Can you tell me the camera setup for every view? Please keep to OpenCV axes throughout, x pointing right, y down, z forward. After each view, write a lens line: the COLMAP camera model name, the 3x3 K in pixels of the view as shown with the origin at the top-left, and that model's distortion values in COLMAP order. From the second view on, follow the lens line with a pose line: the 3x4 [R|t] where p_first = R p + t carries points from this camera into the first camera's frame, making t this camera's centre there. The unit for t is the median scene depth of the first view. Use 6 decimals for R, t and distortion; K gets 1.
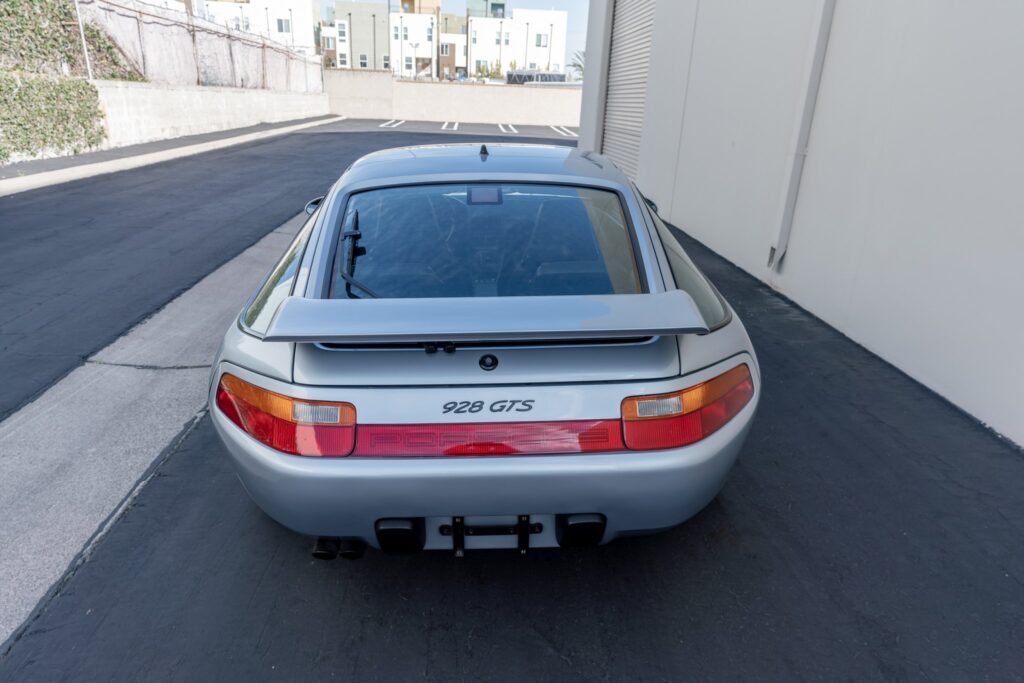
lens RADIAL K [[640.7, 0, 509.8], [0, 640.7, 345.7], [0, 0, 1]] dist [0.001865, 0.001356]
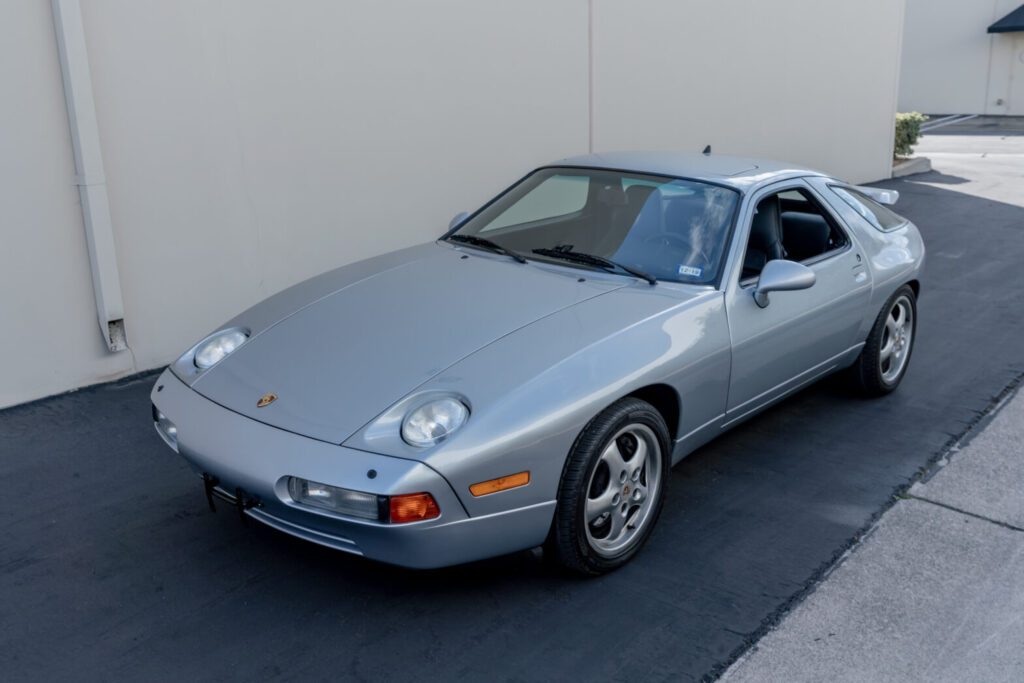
lens RADIAL K [[976.8, 0, 508.4], [0, 976.8, 343.4], [0, 0, 1]] dist [0.009335, 0.002104]
pose [[-0.733445, -0.204855, 0.648146, -0.285299], [0.236206, 0.817280, 0.525604, -0.292412], [-0.637389, 0.538598, -0.551042, 0.672779]]
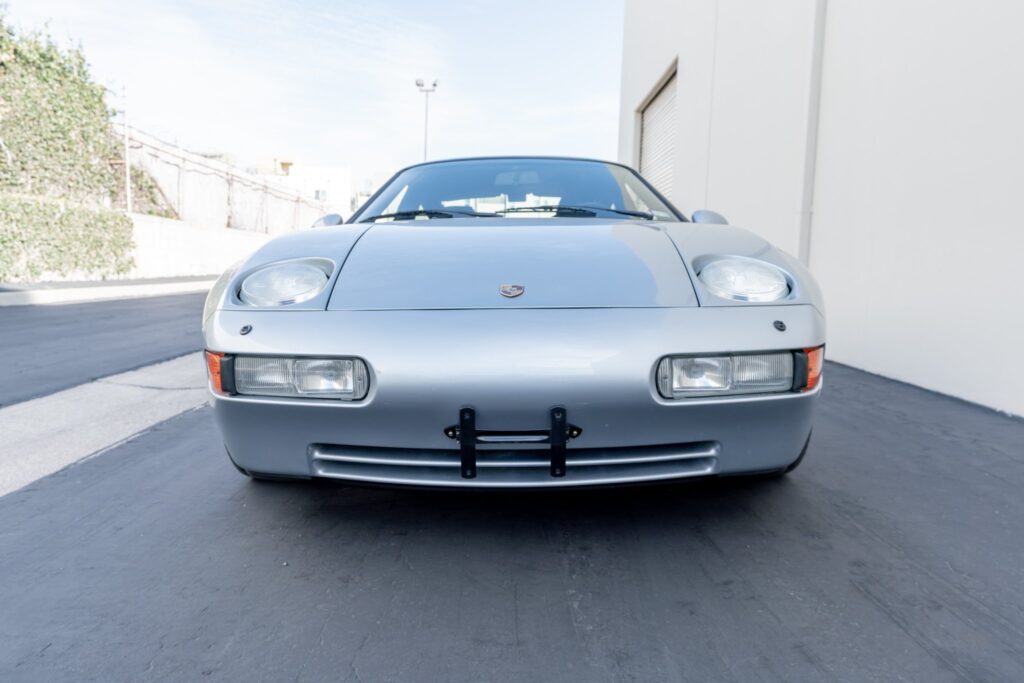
lens RADIAL K [[723.8, 0, 515.7], [0, 723.8, 339.5], [0, 0, 1]] dist [-0.000223, 0.003950]
pose [[0.998731, -0.007789, -0.049765, 0.023782], [-0.005761, 0.963825, -0.266475, 0.097740], [0.050040, 0.266423, 0.962556, -0.033526]]
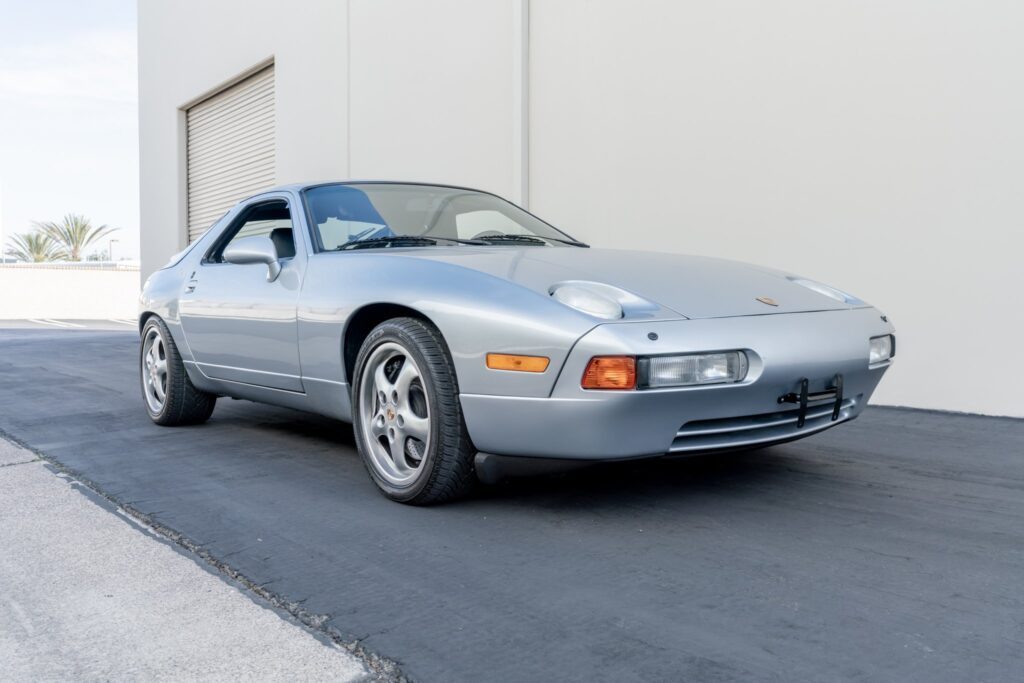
lens RADIAL K [[906.6, 0, 512.0], [0, 906.6, 341.5], [0, 0, 1]] dist [0.005997, 0.009273]
pose [[0.819522, -0.058678, 0.570036, -0.211573], [0.235486, 0.941357, -0.241649, 0.106524], [-0.522427, 0.332272, 0.785280, -0.059982]]
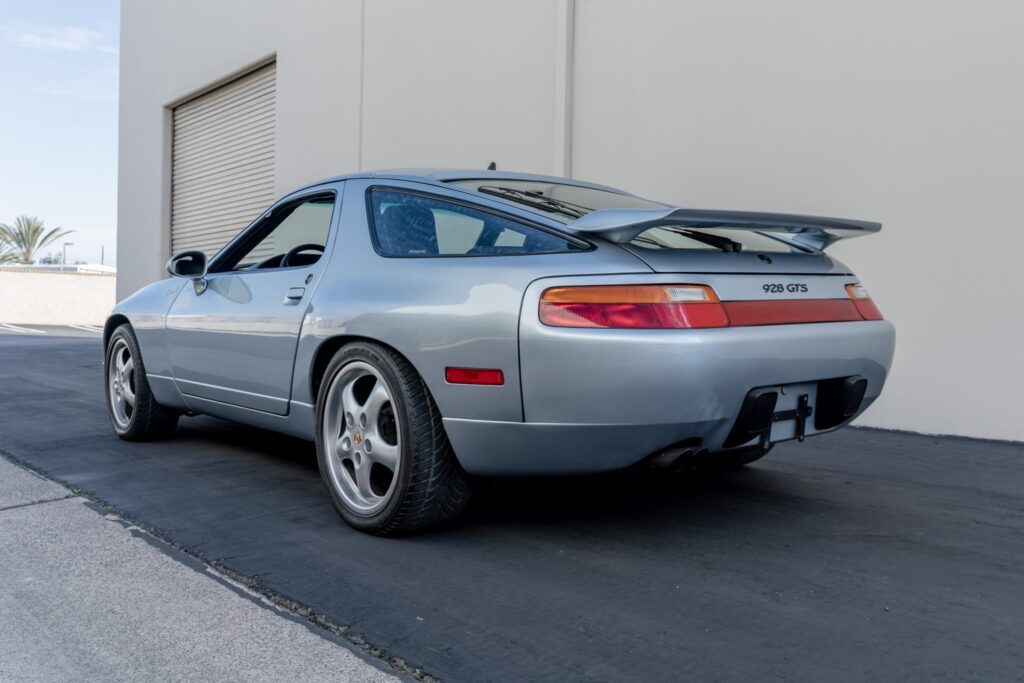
lens RADIAL K [[905.9, 0, 514.9], [0, 905.9, 337.3], [0, 0, 1]] dist [0.009662, 0.003874]
pose [[0.790959, -0.033208, 0.610967, -0.232535], [0.230943, 0.940873, -0.247839, 0.076748], [-0.566612, 0.337129, 0.751861, 0.009882]]
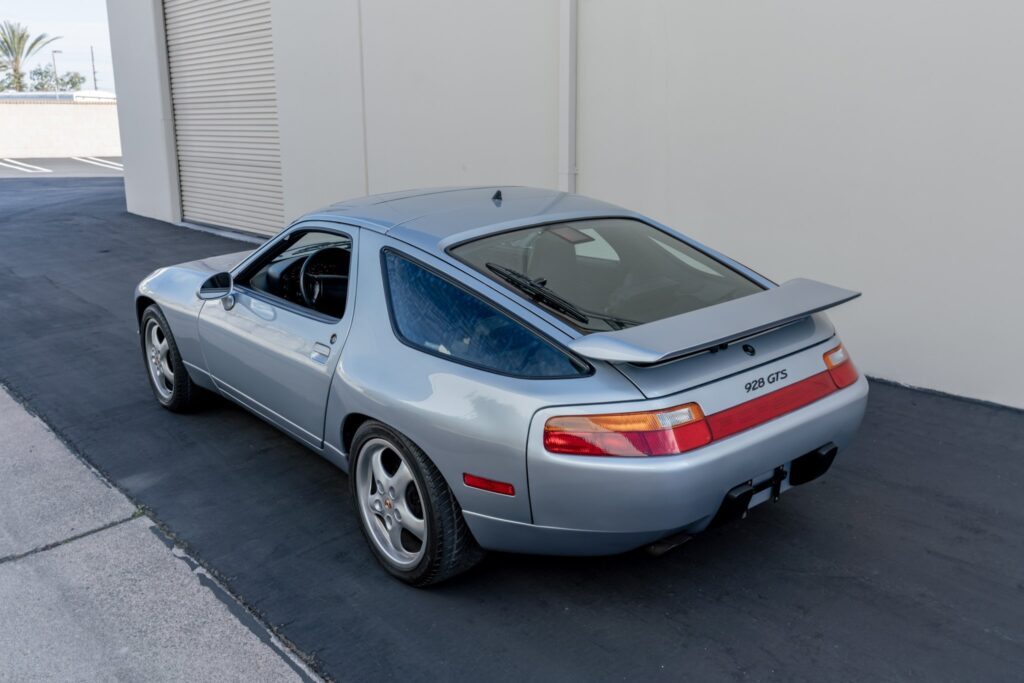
lens RADIAL K [[905.9, 0, 514.9], [0, 905.9, 337.3], [0, 0, 1]] dist [0.009662, 0.003874]
pose [[0.795101, -0.185579, 0.577386, -0.239477], [0.251351, 0.967254, -0.035240, -0.008683], [-0.551939, 0.173146, 0.815711, -0.038068]]
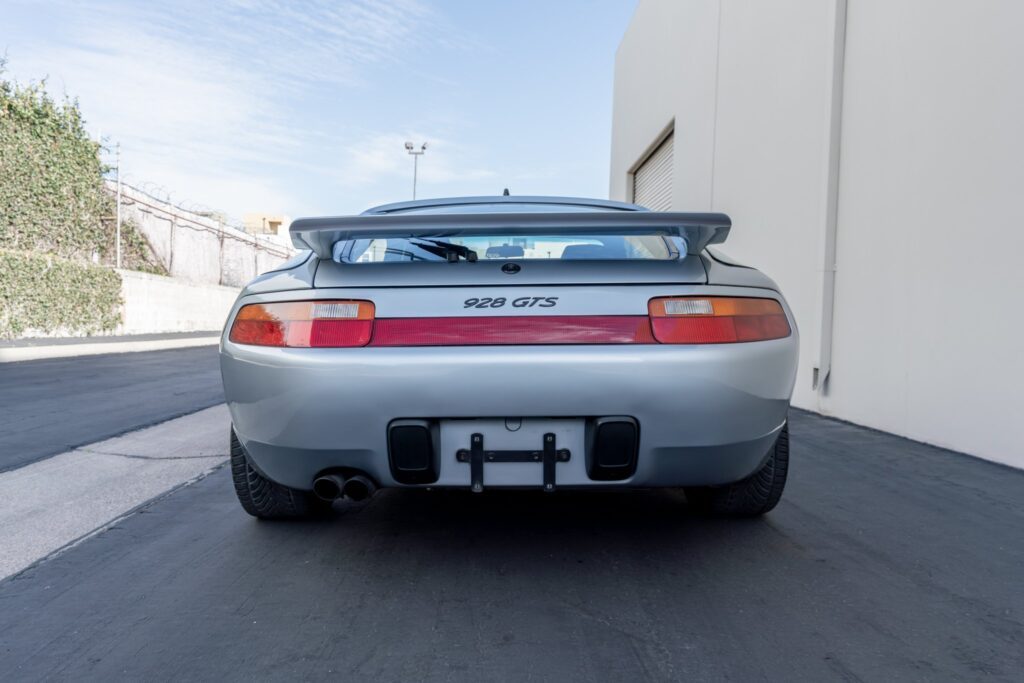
lens RADIAL K [[712.1, 0, 512.0], [0, 712.1, 341.5], [0, 0, 1]] dist [0.002064, 0.000367]
pose [[0.999562, -0.007782, -0.028568, -0.000168], [-0.002364, 0.940795, -0.338968, 0.083212], [0.029515, 0.338887, 0.940364, 0.000457]]
